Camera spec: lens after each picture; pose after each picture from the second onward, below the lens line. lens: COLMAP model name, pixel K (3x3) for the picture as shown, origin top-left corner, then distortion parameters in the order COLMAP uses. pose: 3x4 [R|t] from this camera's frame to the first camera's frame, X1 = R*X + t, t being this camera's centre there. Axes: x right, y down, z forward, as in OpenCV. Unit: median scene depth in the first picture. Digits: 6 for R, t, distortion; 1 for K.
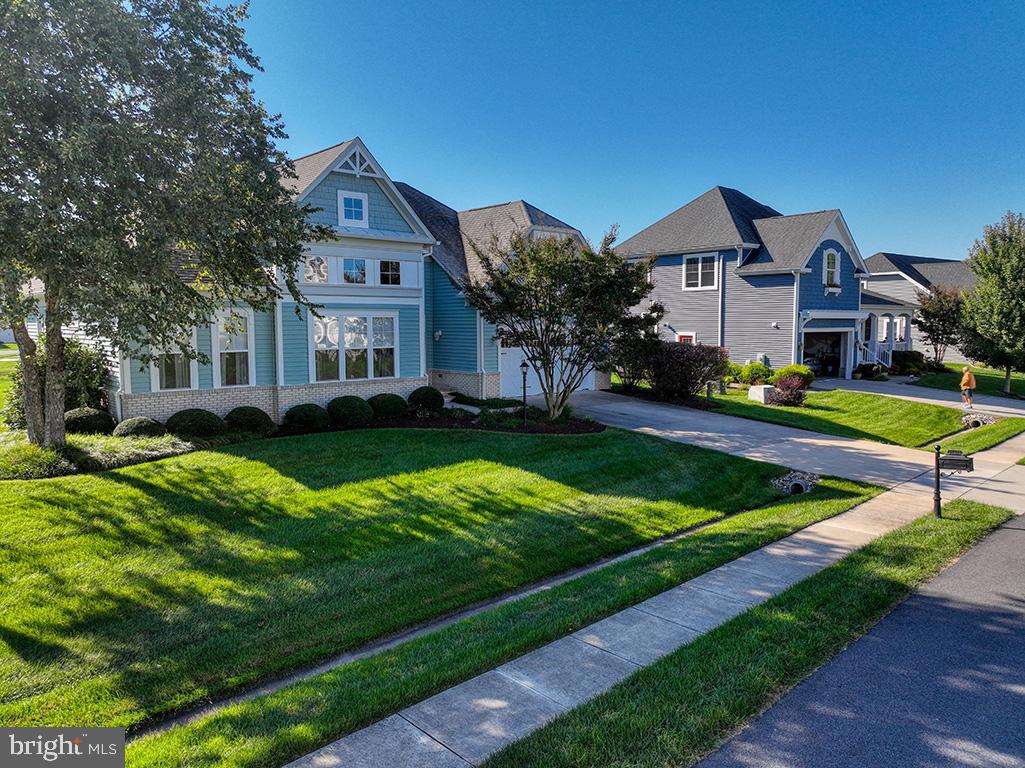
lens RADIAL K [[721.7, 0, 512.5], [0, 721.7, 384.0], [0, 0, 1]] dist [-0.000388, -0.000393]
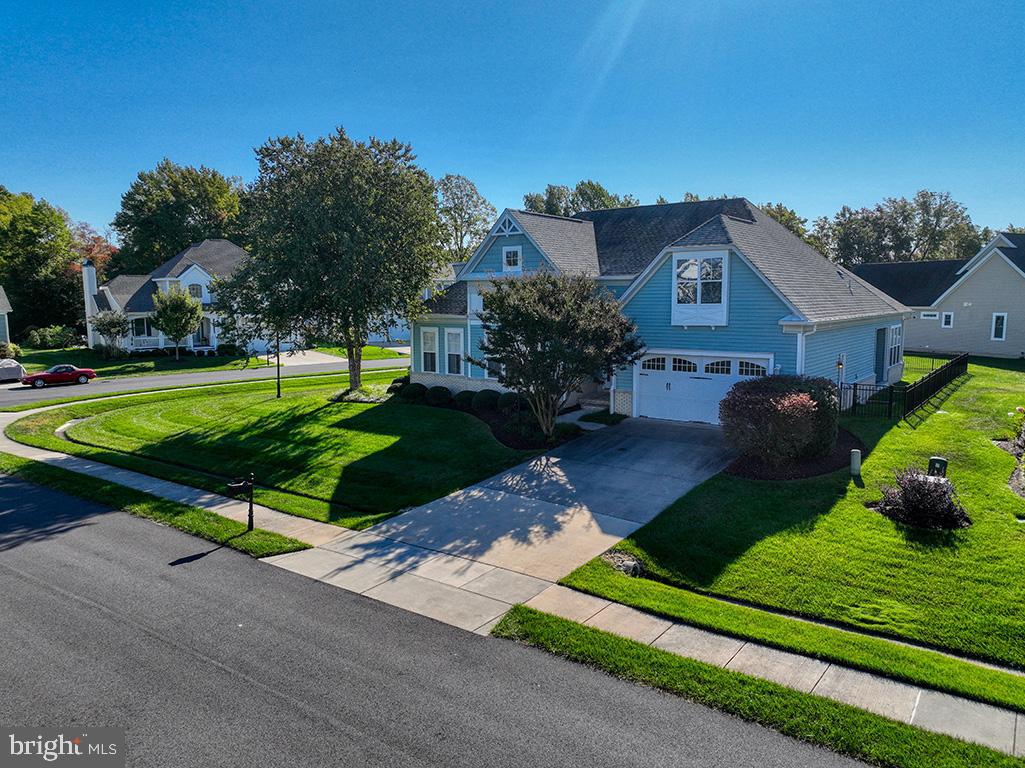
lens RADIAL K [[721.7, 0, 512.5], [0, 721.7, 384.0], [0, 0, 1]] dist [-0.000388, -0.000393]
pose [[0.188044, 0.115953, -0.975292, 1.894207], [-0.081309, 0.991436, 0.102196, -0.234578], [0.978789, 0.060083, 0.195861, 1.201985]]
